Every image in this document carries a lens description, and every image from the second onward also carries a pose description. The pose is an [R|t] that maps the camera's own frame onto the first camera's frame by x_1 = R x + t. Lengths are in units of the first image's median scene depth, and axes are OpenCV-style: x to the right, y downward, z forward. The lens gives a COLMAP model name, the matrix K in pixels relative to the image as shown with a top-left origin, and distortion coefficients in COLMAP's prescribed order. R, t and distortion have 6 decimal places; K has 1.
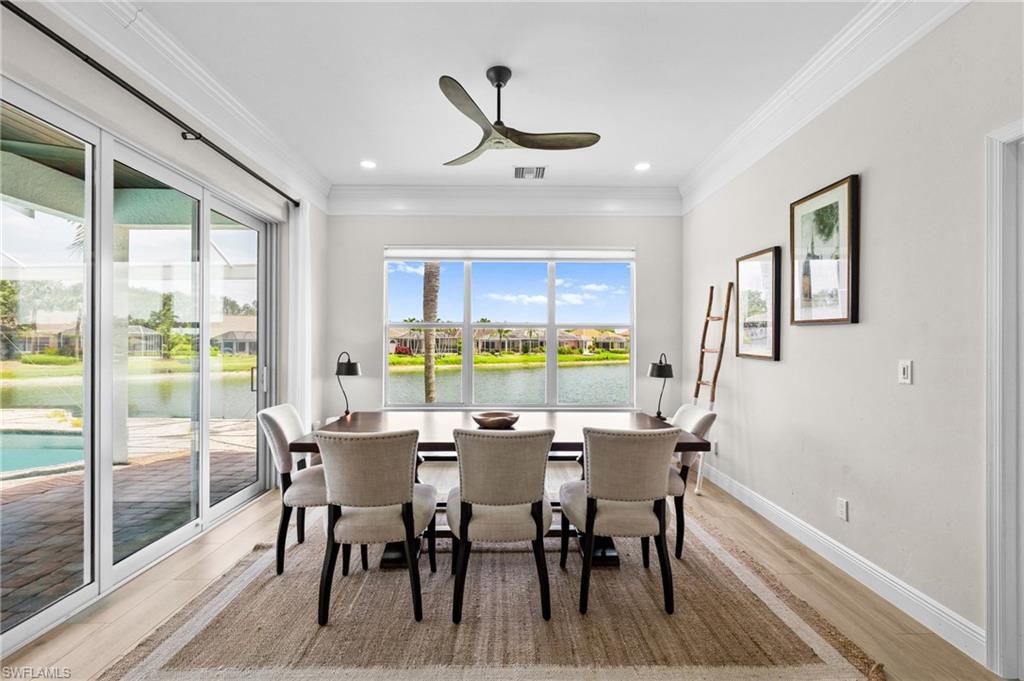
lens RADIAL K [[460.0, 0, 512.0], [0, 460.0, 340.5], [0, 0, 1]] dist [-0.001946, -0.000219]
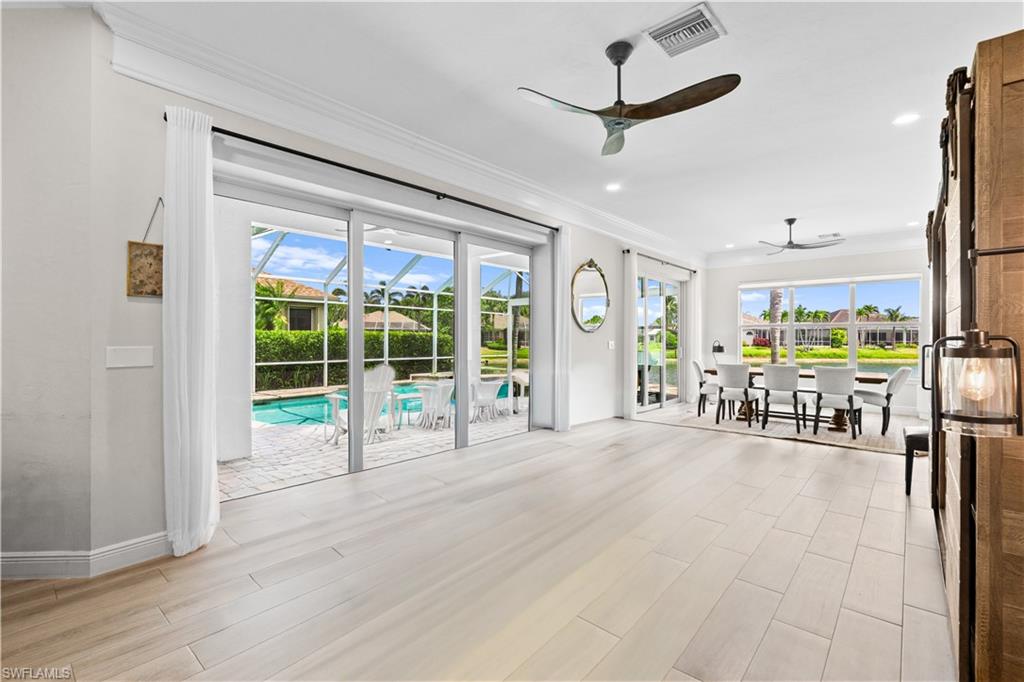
lens RADIAL K [[460.0, 0, 512.0], [0, 460.0, 341.0], [0, 0, 1]] dist [-0.001946, -0.000219]
pose [[0.743423, 0.004186, -0.668809, 0.280838], [0.008615, 0.999838, 0.015833, -0.012042], [0.668767, -0.017533, 0.743266, -0.980937]]
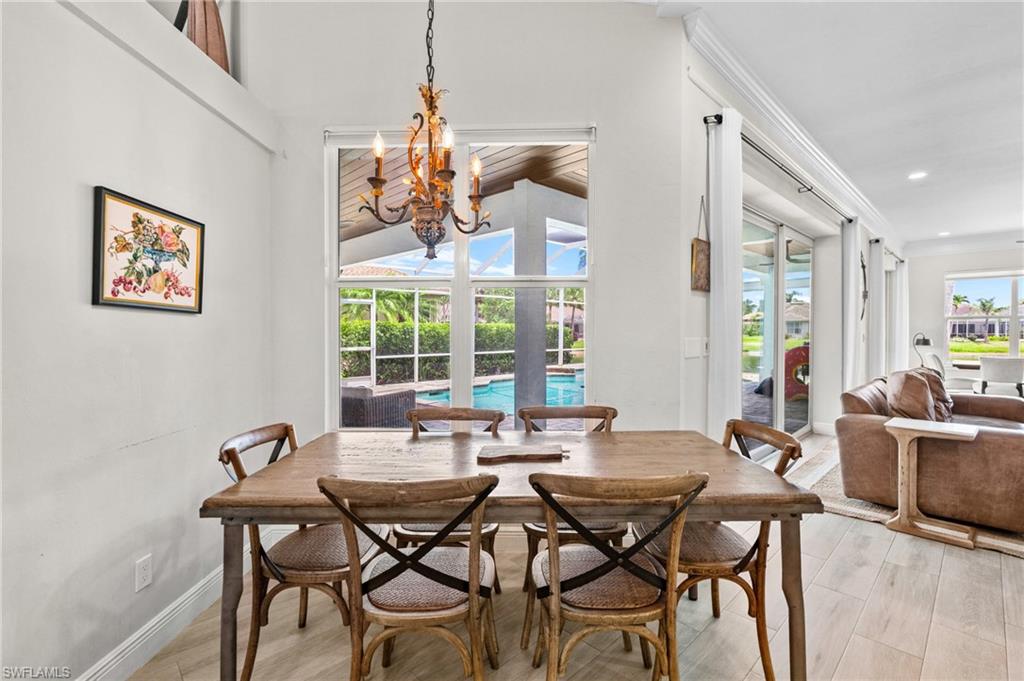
lens RADIAL K [[460.0, 0, 512.0], [0, 460.0, 340.5], [0, 0, 1]] dist [-0.001946, -0.000219]
pose [[0.683196, 0.012699, -0.730125, -0.127702], [0.011675, 0.999531, 0.028309, -0.016238], [0.730142, -0.027865, 0.682727, -1.418203]]
